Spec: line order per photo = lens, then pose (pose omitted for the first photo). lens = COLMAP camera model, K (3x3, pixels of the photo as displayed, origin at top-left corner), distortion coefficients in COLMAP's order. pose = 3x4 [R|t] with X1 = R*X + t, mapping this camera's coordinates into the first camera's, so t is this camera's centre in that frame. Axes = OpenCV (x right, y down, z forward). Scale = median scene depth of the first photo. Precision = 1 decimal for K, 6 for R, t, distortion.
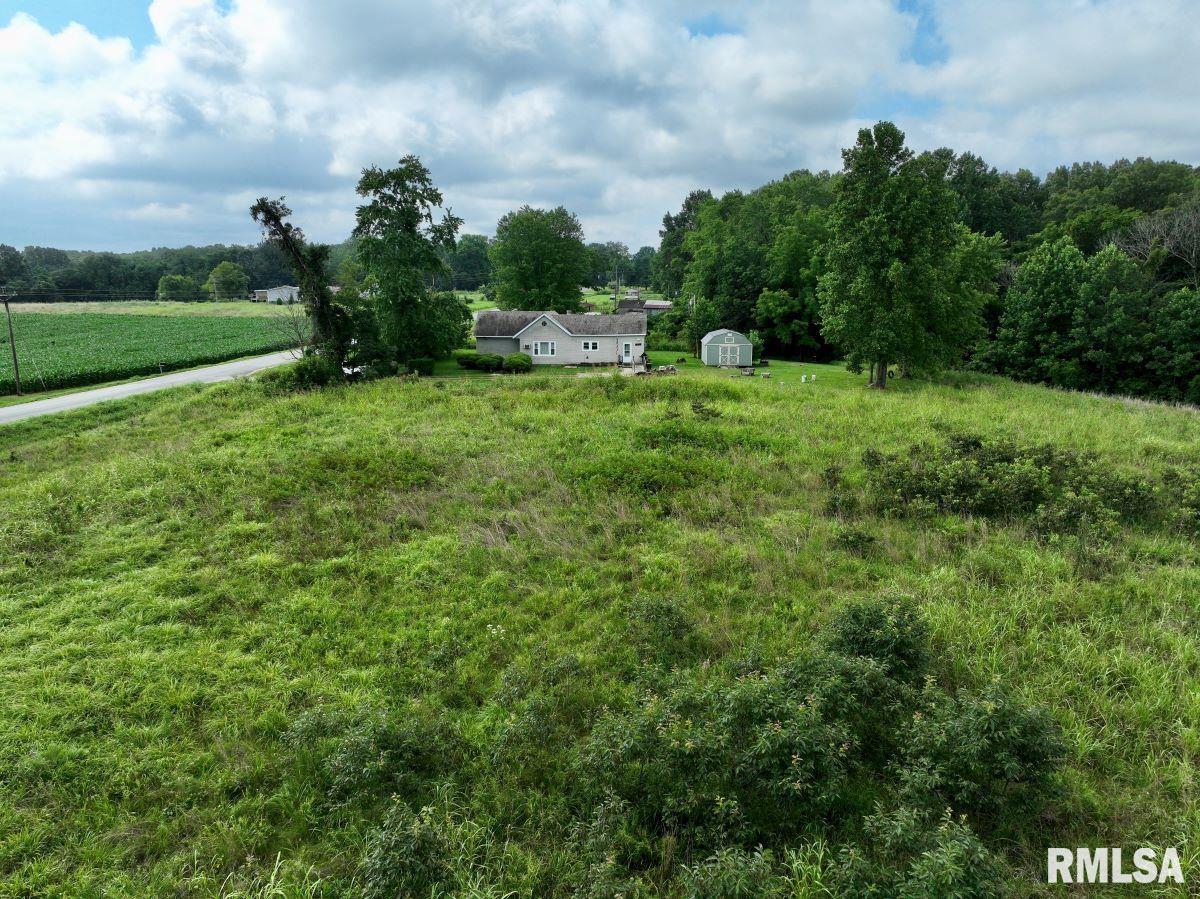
lens RADIAL K [[853.0, 0, 597.1], [0, 853.0, 451.1], [0, 0, 1]] dist [0.005491, 0.012834]
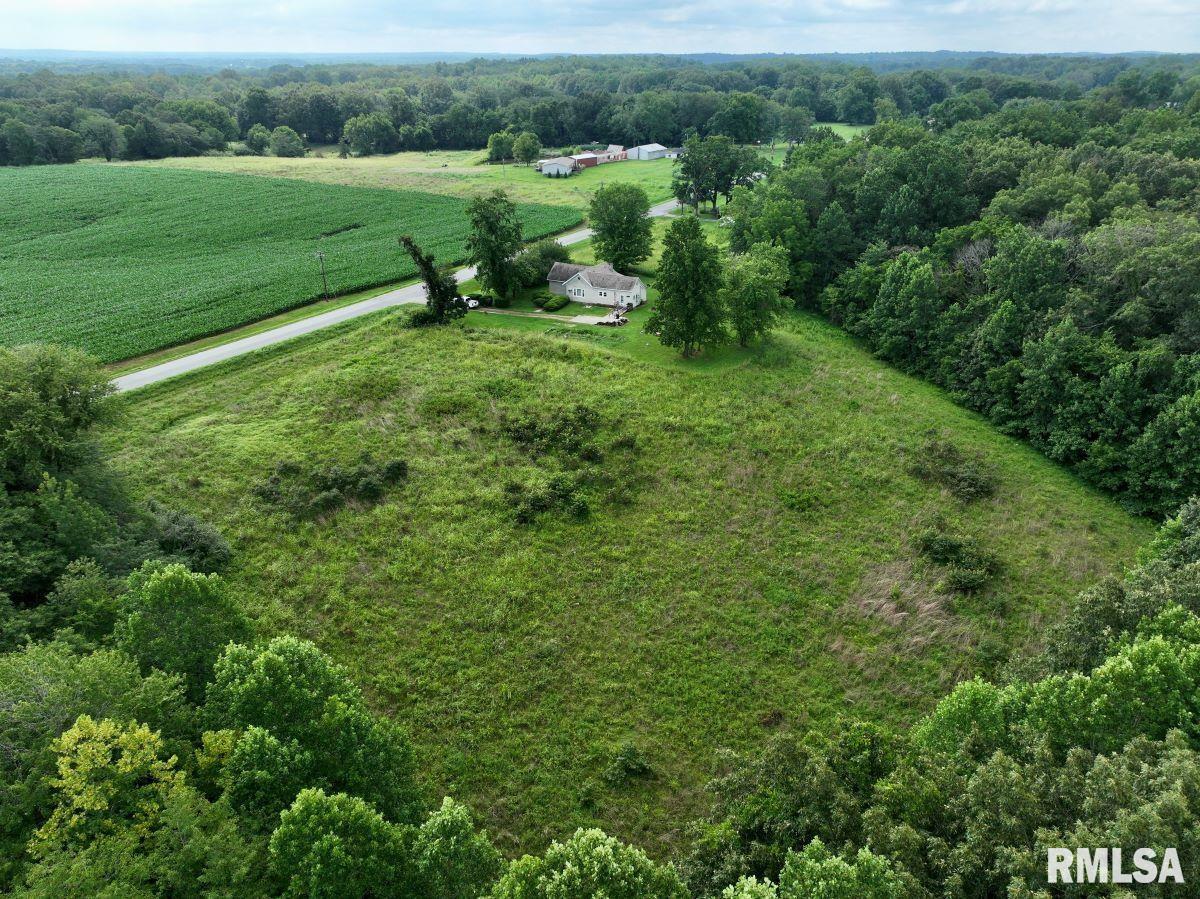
lens RADIAL K [[853.0, 0, 602.2], [0, 853.0, 458.3], [0, 0, 1]] dist [0.005491, 0.012834]
pose [[0.910667, 0.174868, -0.374308, 0.685216], [-0.080142, 0.963568, 0.255175, -0.241659], [0.405293, -0.202381, 0.891504, -0.585551]]
